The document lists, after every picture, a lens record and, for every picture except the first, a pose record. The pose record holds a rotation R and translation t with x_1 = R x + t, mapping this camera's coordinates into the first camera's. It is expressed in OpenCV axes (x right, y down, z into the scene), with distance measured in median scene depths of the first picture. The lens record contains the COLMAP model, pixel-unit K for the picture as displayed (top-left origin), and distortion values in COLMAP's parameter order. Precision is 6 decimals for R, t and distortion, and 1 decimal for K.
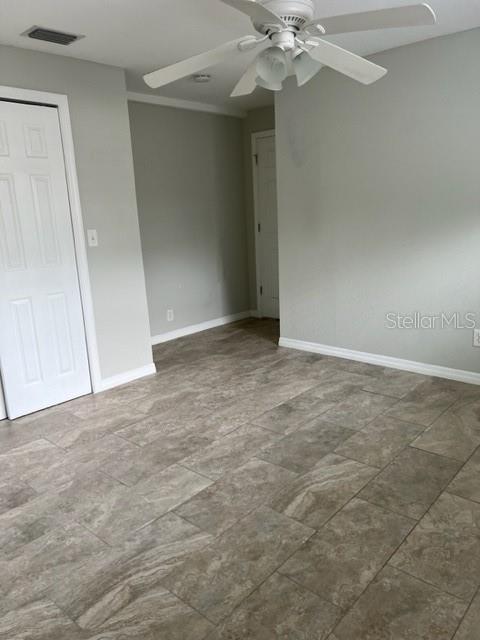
lens RADIAL K [[487.5, 0, 257.0], [0, 487.5, 318.3], [0, 0, 1]] dist [0.088462, -0.108346]
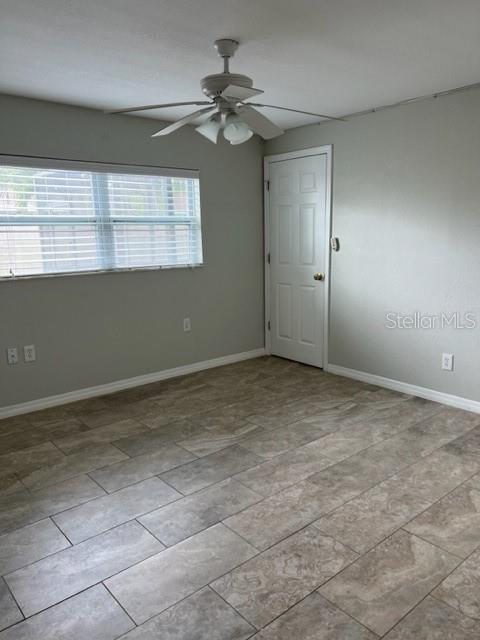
lens RADIAL K [[487.5, 0, 257.0], [0, 487.5, 318.3], [0, 0, 1]] dist [0.088462, -0.108346]
pose [[-0.987265, 0.039070, 0.154215, -0.193796], [0.095786, 0.919955, 0.380141, -0.517287], [-0.127018, 0.390071, -0.911982, 2.226325]]
